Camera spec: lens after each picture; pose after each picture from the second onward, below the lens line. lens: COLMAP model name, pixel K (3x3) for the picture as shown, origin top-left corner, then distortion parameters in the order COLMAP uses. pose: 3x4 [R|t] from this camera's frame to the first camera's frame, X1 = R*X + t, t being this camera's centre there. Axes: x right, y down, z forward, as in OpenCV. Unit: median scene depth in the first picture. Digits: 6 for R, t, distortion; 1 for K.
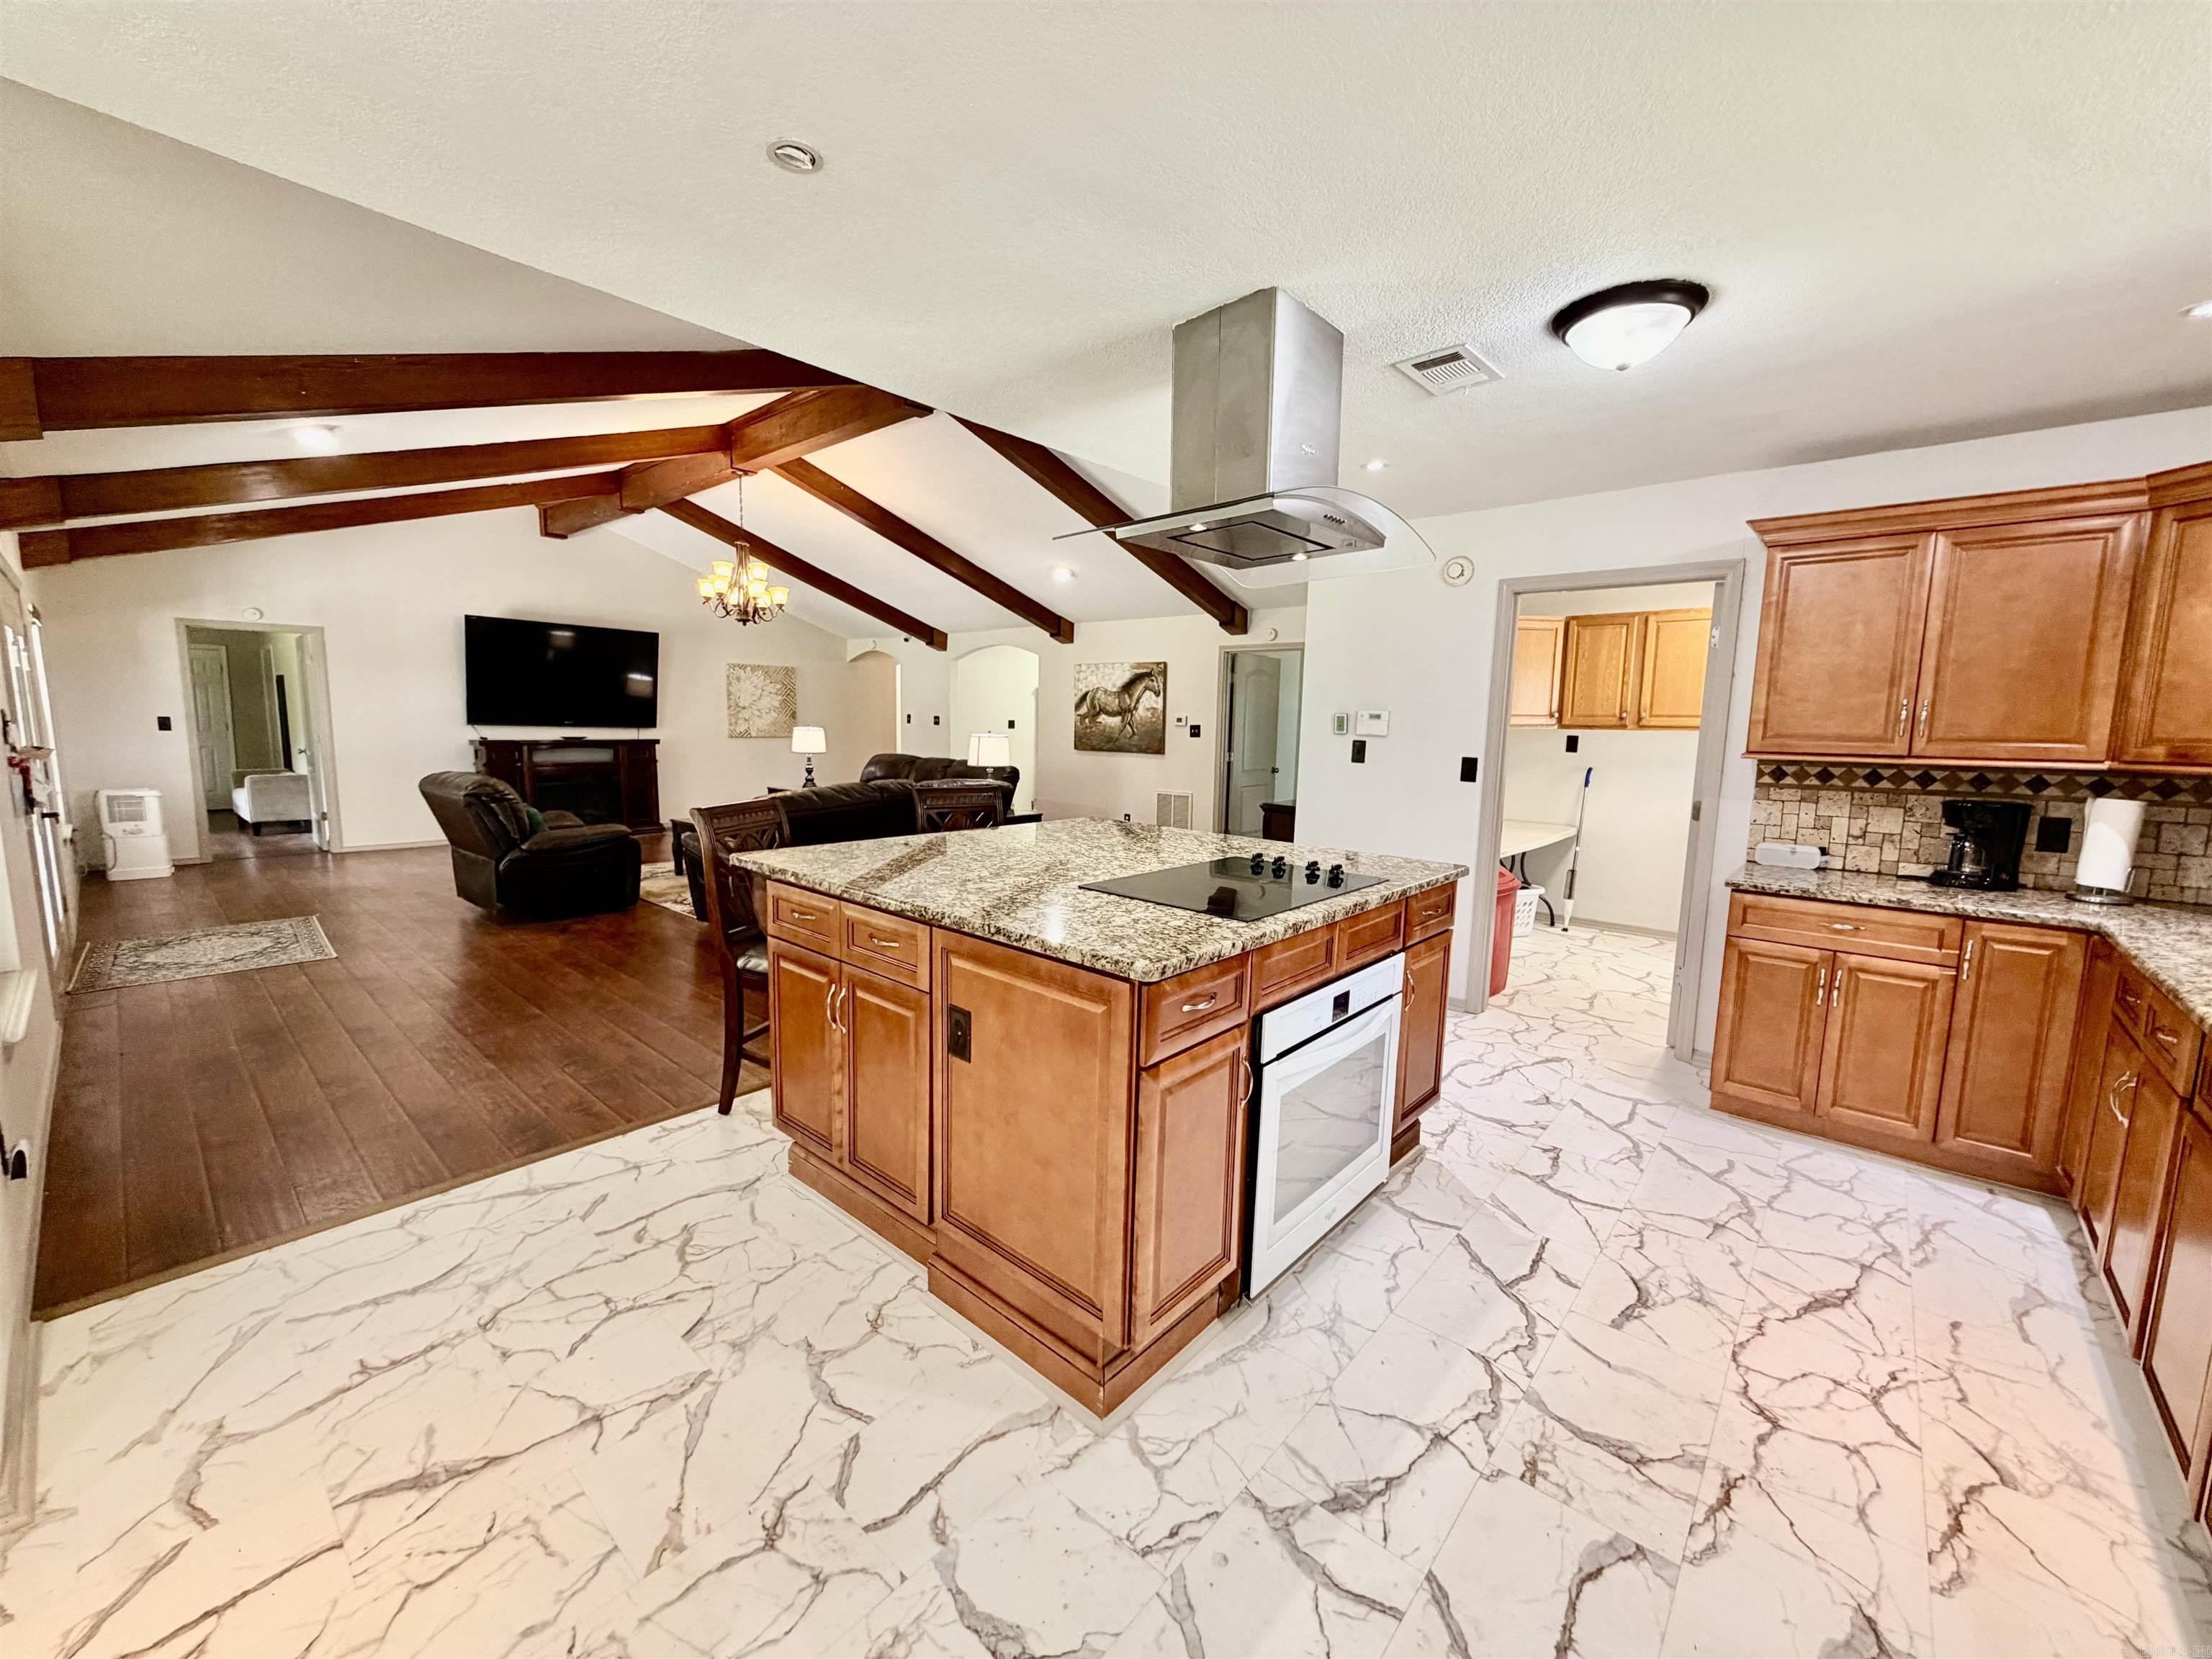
lens RADIAL K [[883.5, 0, 1102.0], [0, 883.5, 828.6], [0, 0, 1]] dist [-0.000583, 0.000393]
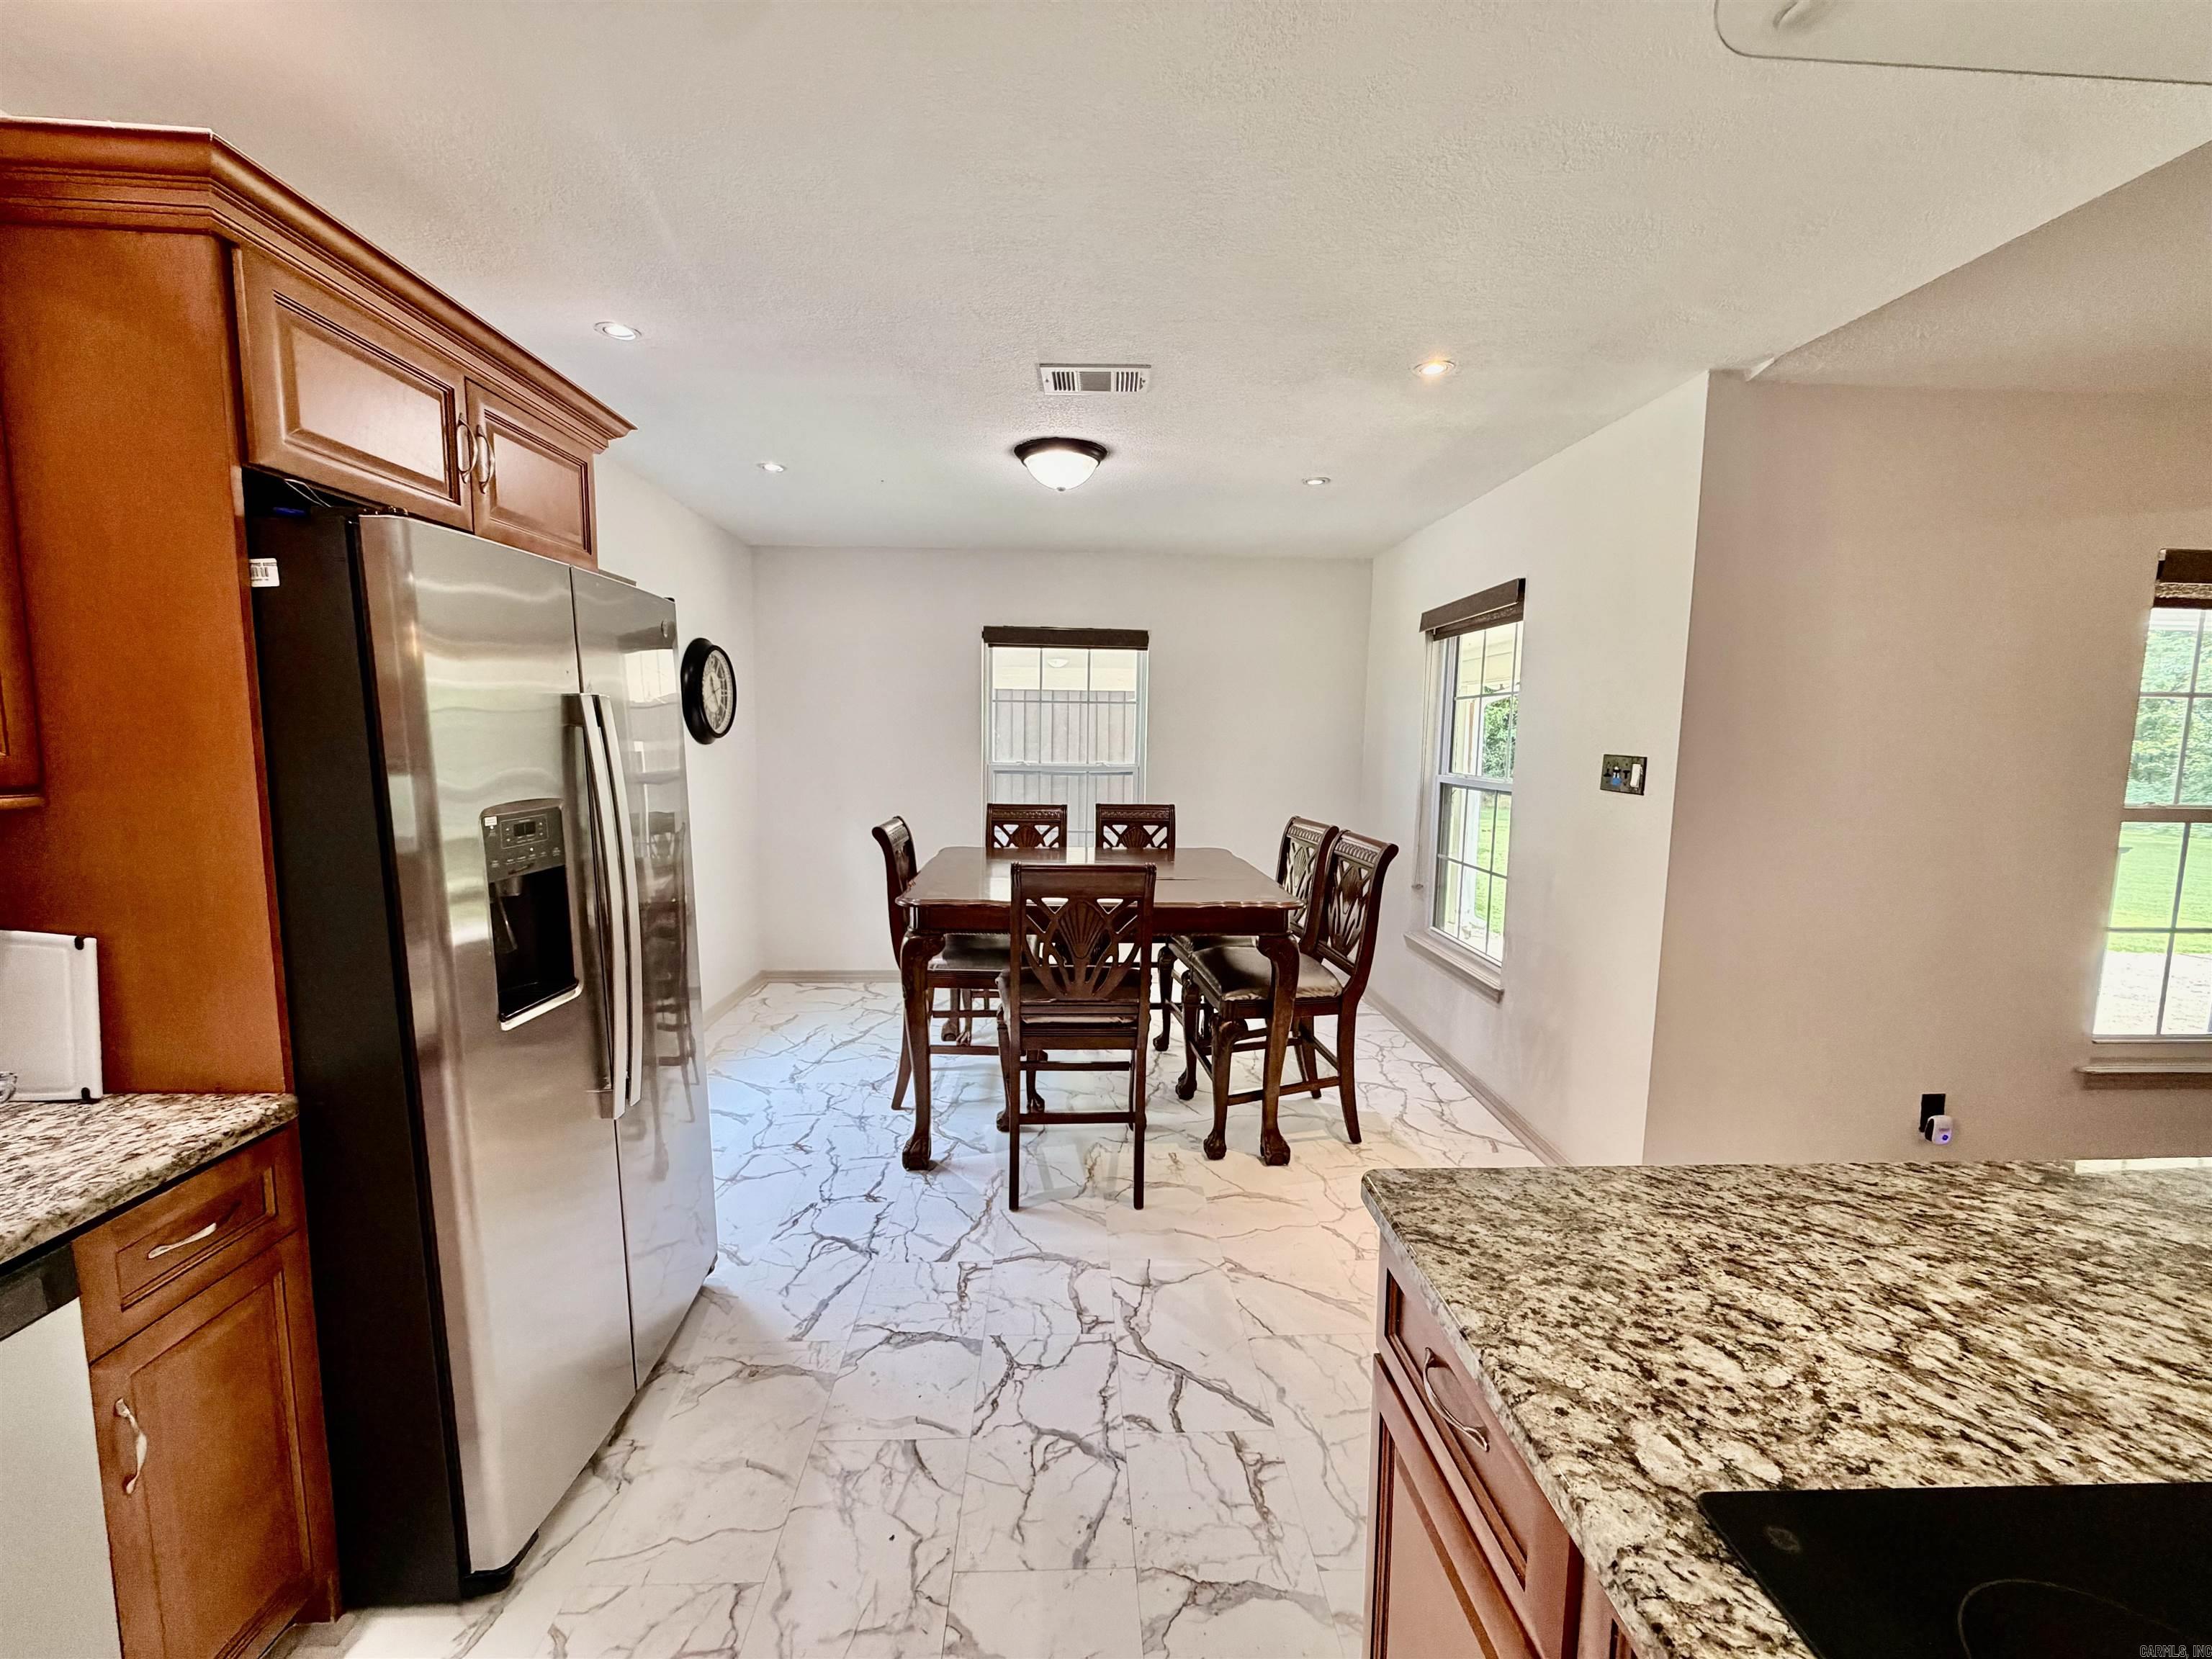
lens RADIAL K [[883.5, 0, 1102.7], [0, 883.5, 829.0], [0, 0, 1]] dist [-0.000583, 0.000393]
pose [[-0.721730, 0.044391, -0.690750, 0.141522], [-0.115425, 0.976250, 0.183340, -0.039314], [0.682483, 0.212051, -0.699464, 0.295883]]
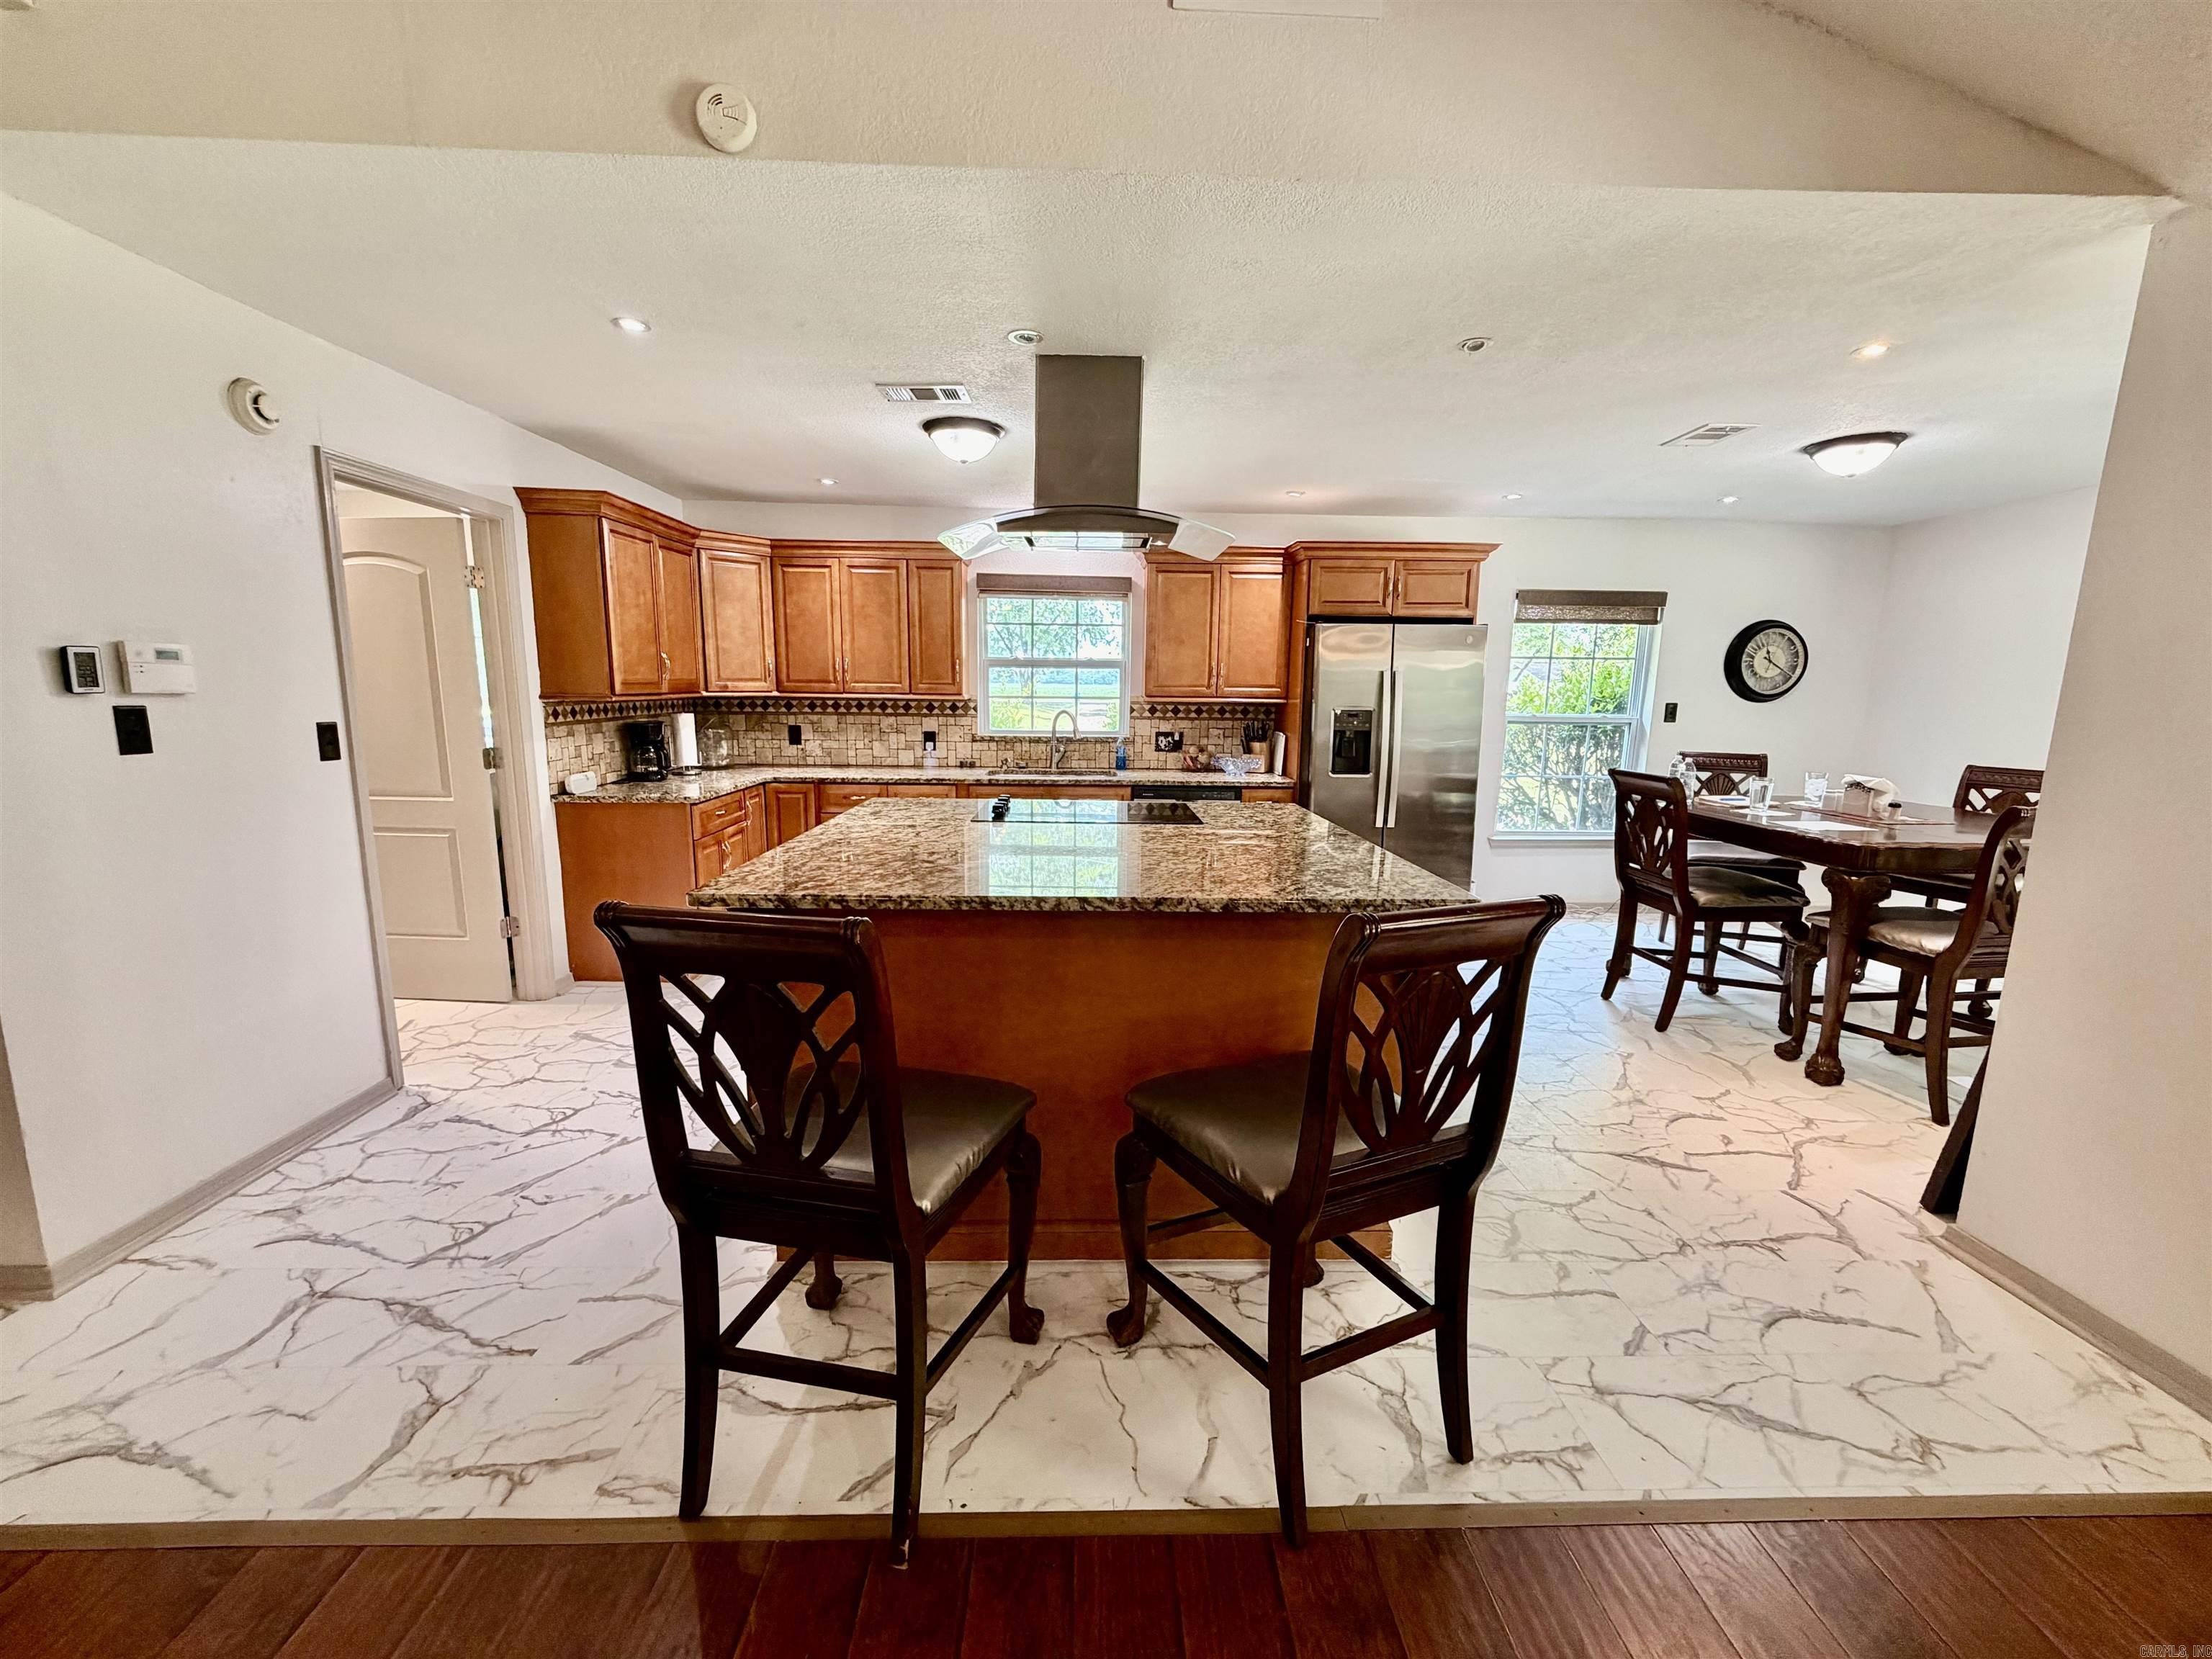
lens RADIAL K [[883.5, 0, 1101.5], [0, 883.5, 831.3], [0, 0, 1]] dist [-0.000583, 0.000393]
pose [[-0.681701, -0.149103, 0.716277, -0.274991], [0.062790, 0.963478, 0.260320, -0.085634], [-0.728932, 0.222436, -0.647442, 0.644698]]
